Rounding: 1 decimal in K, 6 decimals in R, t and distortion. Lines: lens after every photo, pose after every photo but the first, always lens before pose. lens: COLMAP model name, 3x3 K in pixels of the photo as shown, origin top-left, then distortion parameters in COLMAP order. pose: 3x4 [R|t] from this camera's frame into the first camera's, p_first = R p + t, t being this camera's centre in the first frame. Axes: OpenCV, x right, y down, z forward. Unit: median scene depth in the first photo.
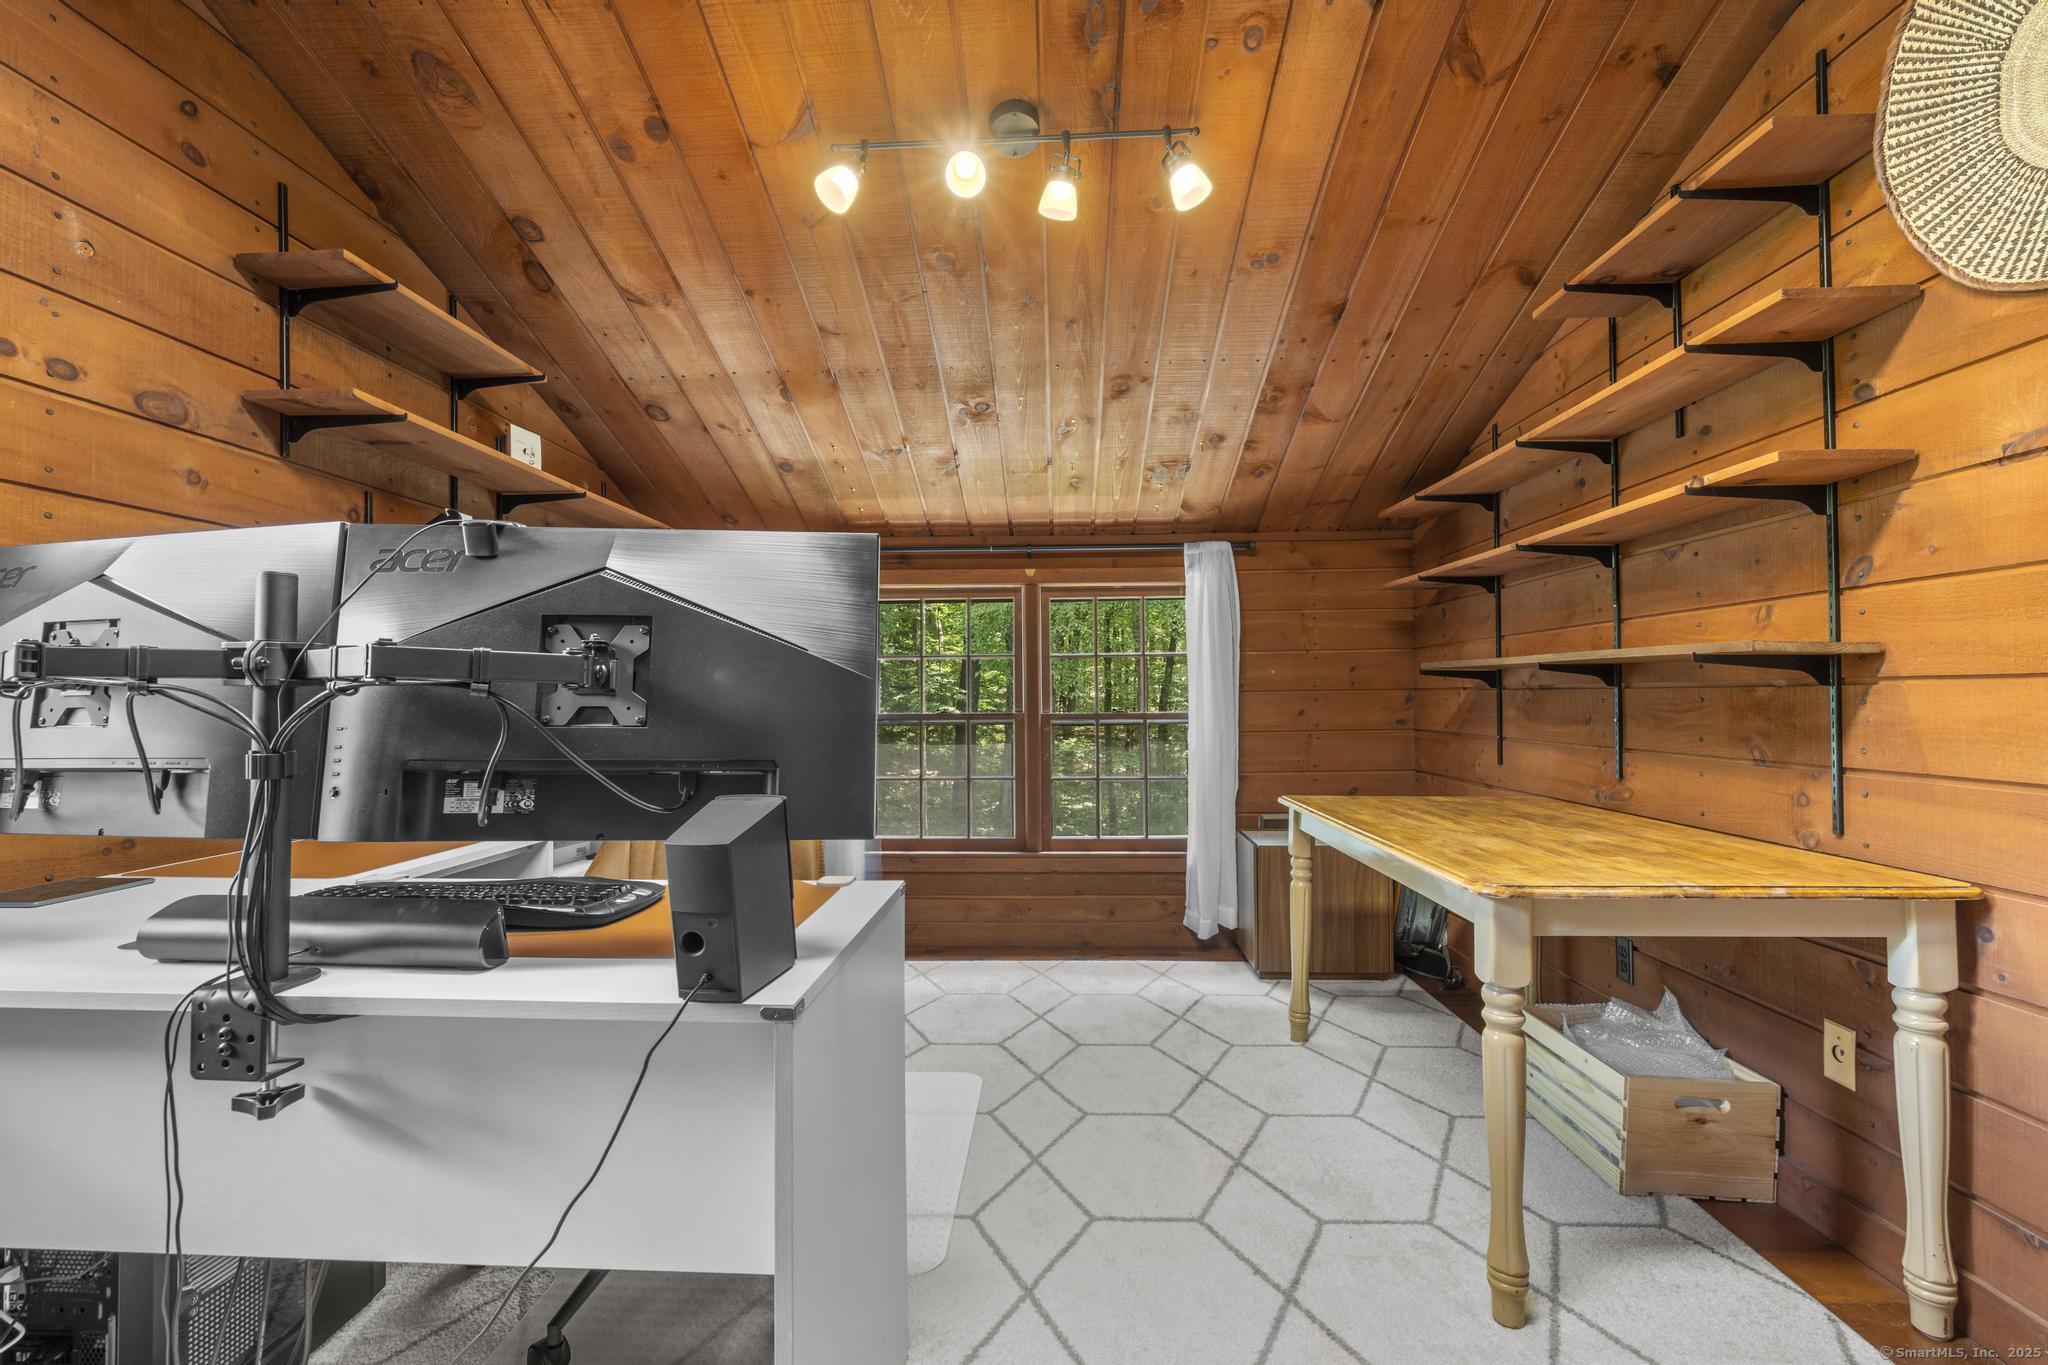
lens RADIAL K [[915.3, 0, 1021.7], [0, 915.3, 687.0], [0, 0, 1]] dist [-0.005430, 0.002836]
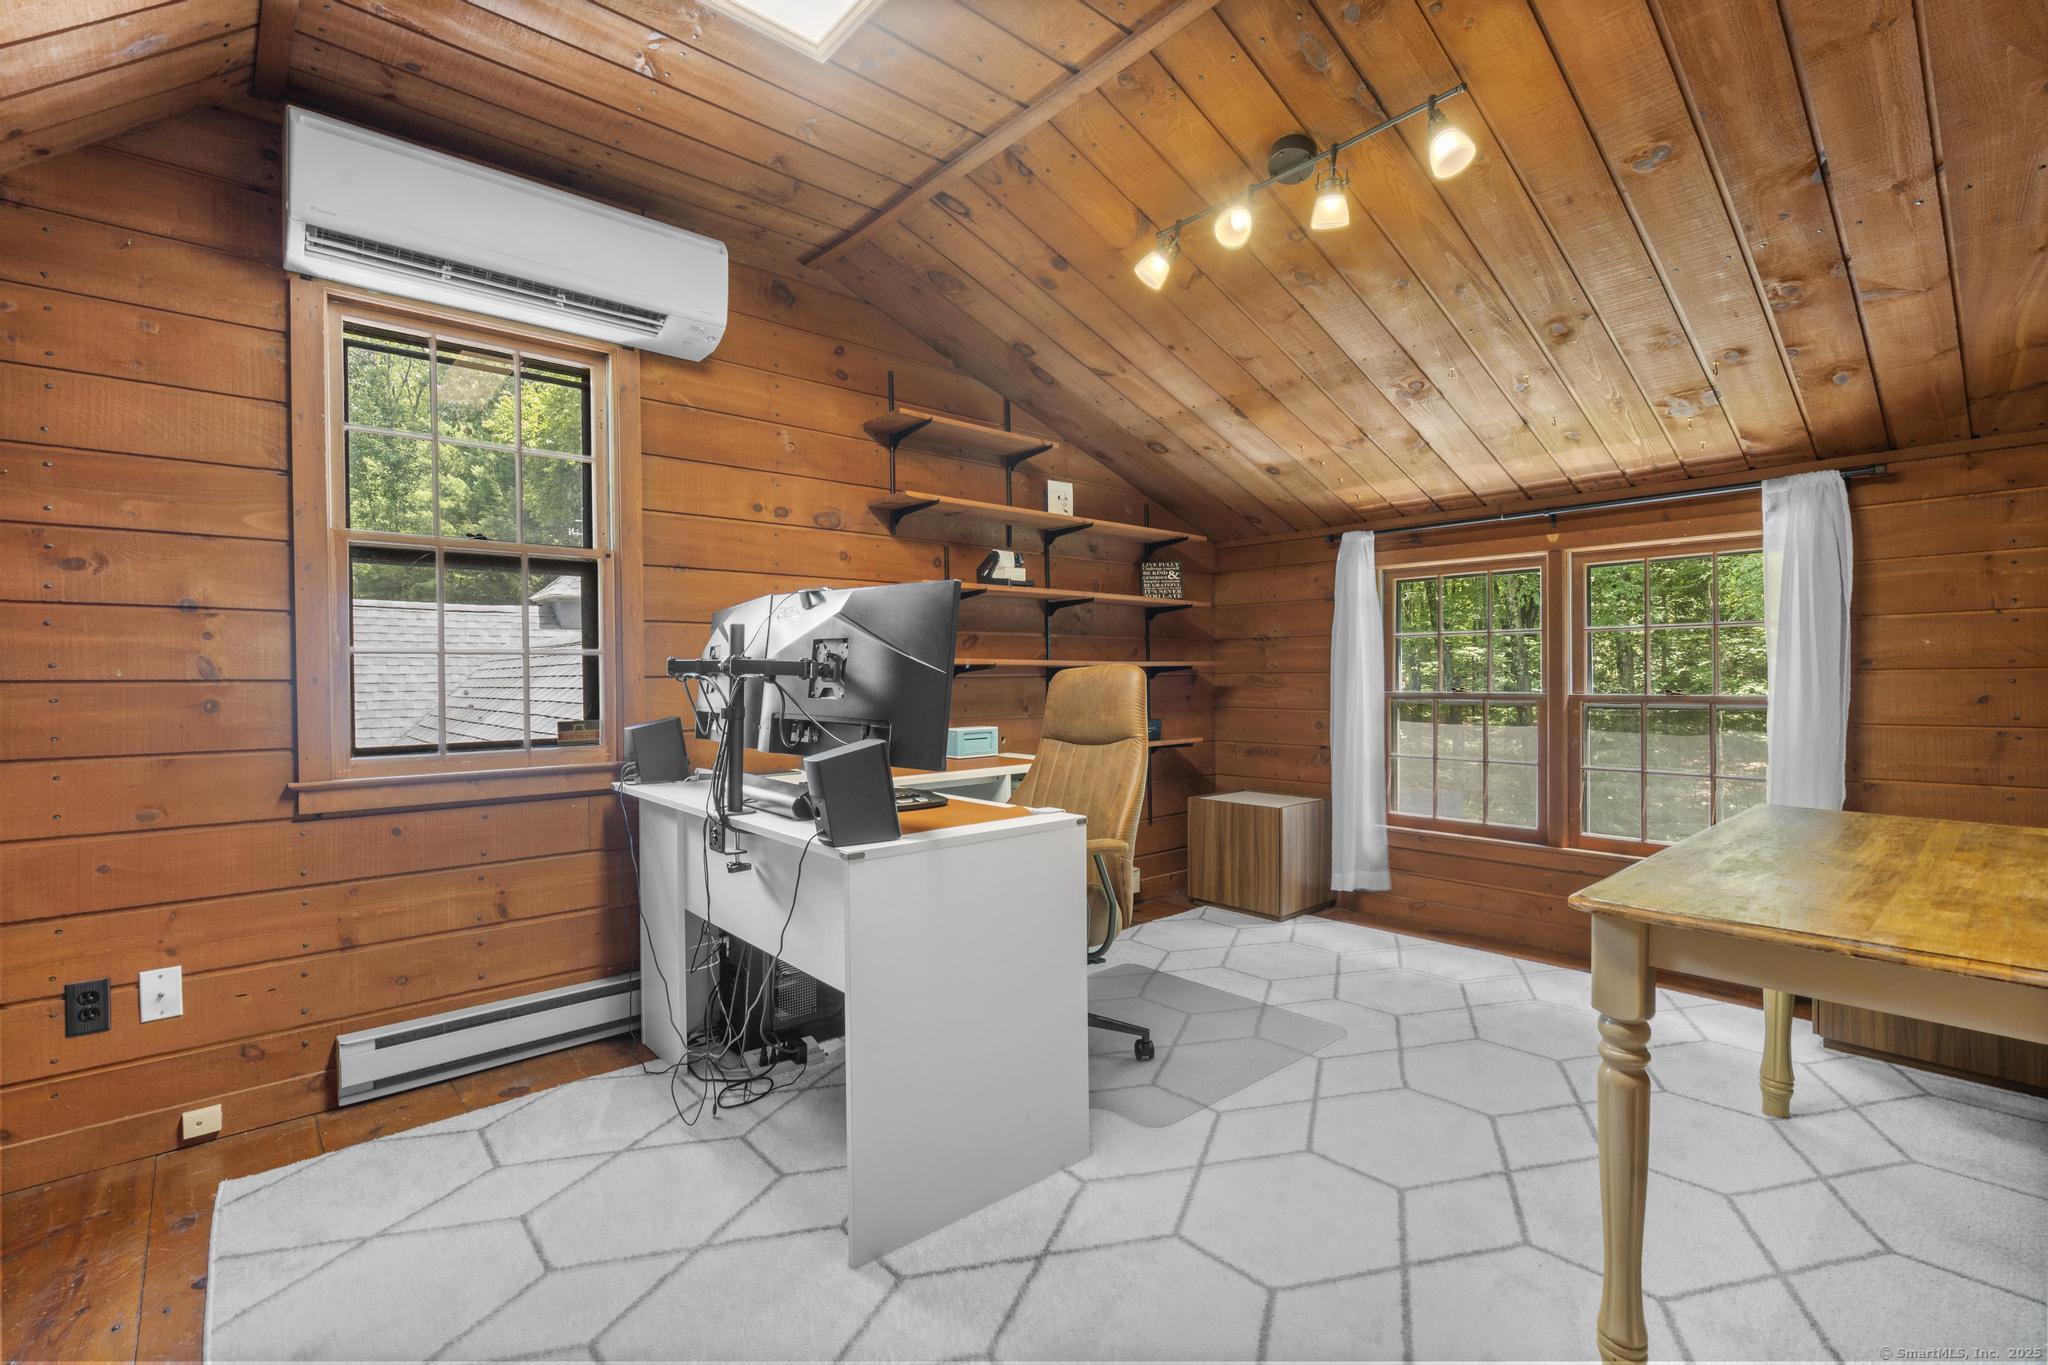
lens RADIAL K [[915.3, 0, 1023.1], [0, 915.3, 684.3], [0, 0, 1]] dist [-0.005430, 0.002836]
pose [[0.696250, 0.009289, -0.717740, 0.435086], [0.009341, 0.999714, 0.021999, -0.008565], [0.717739, -0.022021, 0.695964, -0.005399]]
